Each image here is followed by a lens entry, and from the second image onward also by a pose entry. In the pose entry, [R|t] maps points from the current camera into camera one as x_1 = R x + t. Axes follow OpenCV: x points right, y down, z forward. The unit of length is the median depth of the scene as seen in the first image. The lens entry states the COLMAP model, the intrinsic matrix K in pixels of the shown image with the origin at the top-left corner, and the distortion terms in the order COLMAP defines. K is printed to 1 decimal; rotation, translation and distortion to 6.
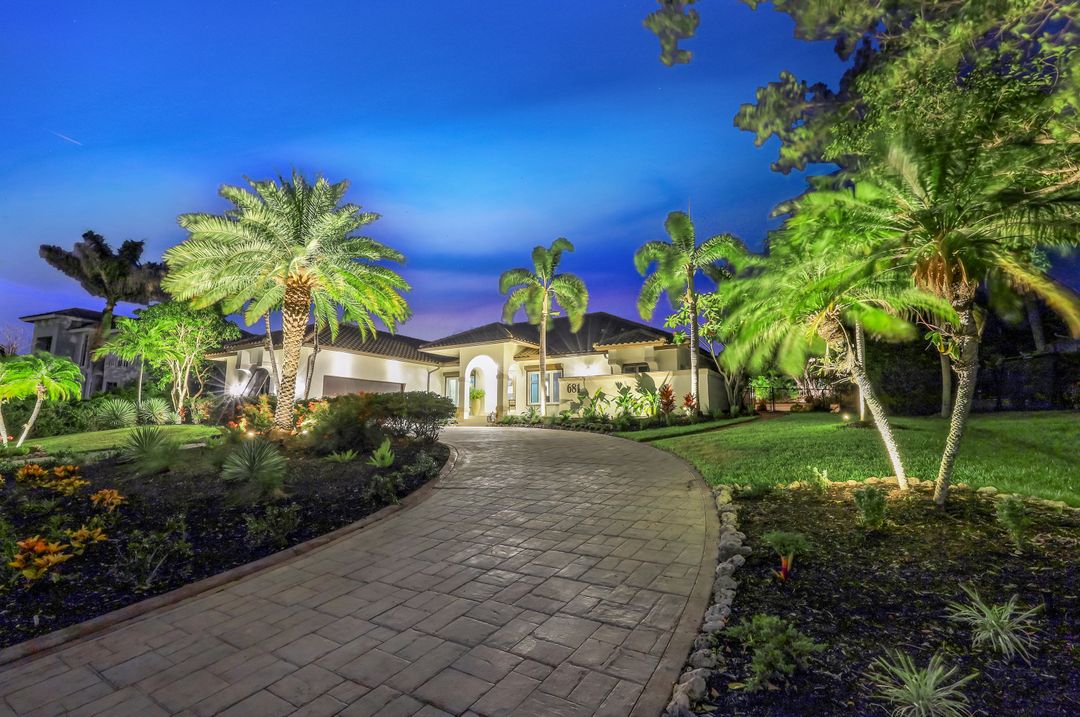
lens RADIAL K [[485.7, 0, 548.1], [0, 485.7, 349.2], [0, 0, 1]] dist [0.001304, 0.000171]
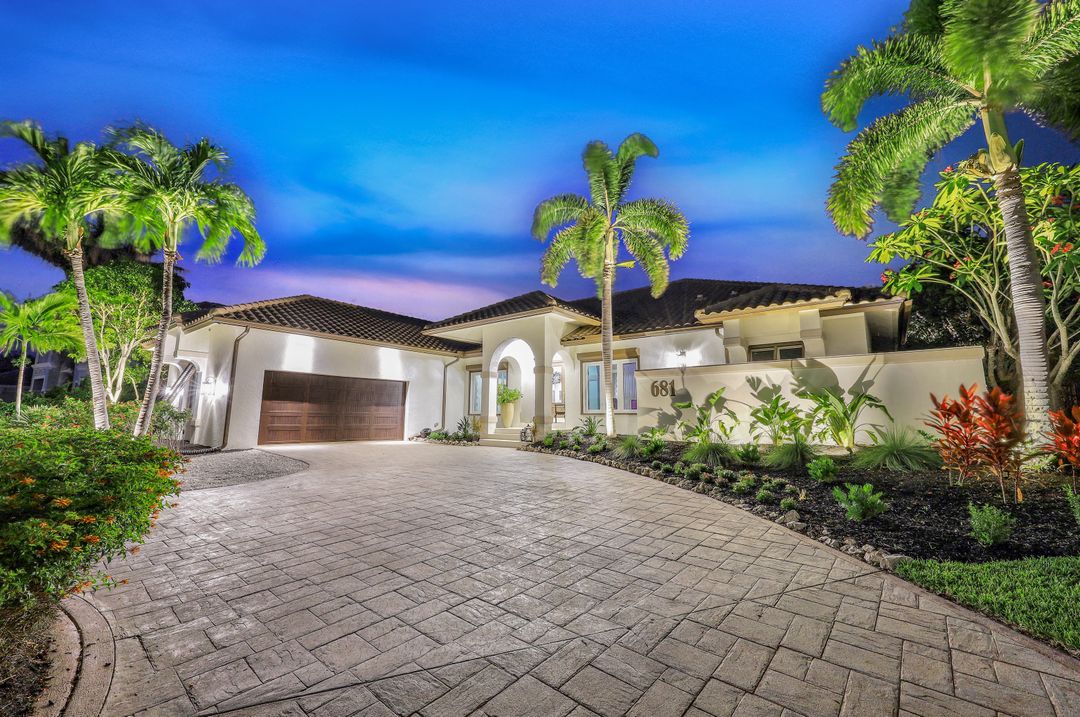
lens RADIAL K [[432.7, 0, 542.4], [0, 432.7, 351.3], [0, 0, 1]] dist [0.000043, 0.000029]
pose [[0.990942, -0.015823, -0.133355, -0.018999], [0.016870, 0.999835, 0.006721, 0.029099], [0.133227, -0.008910, 0.991046, 0.451423]]
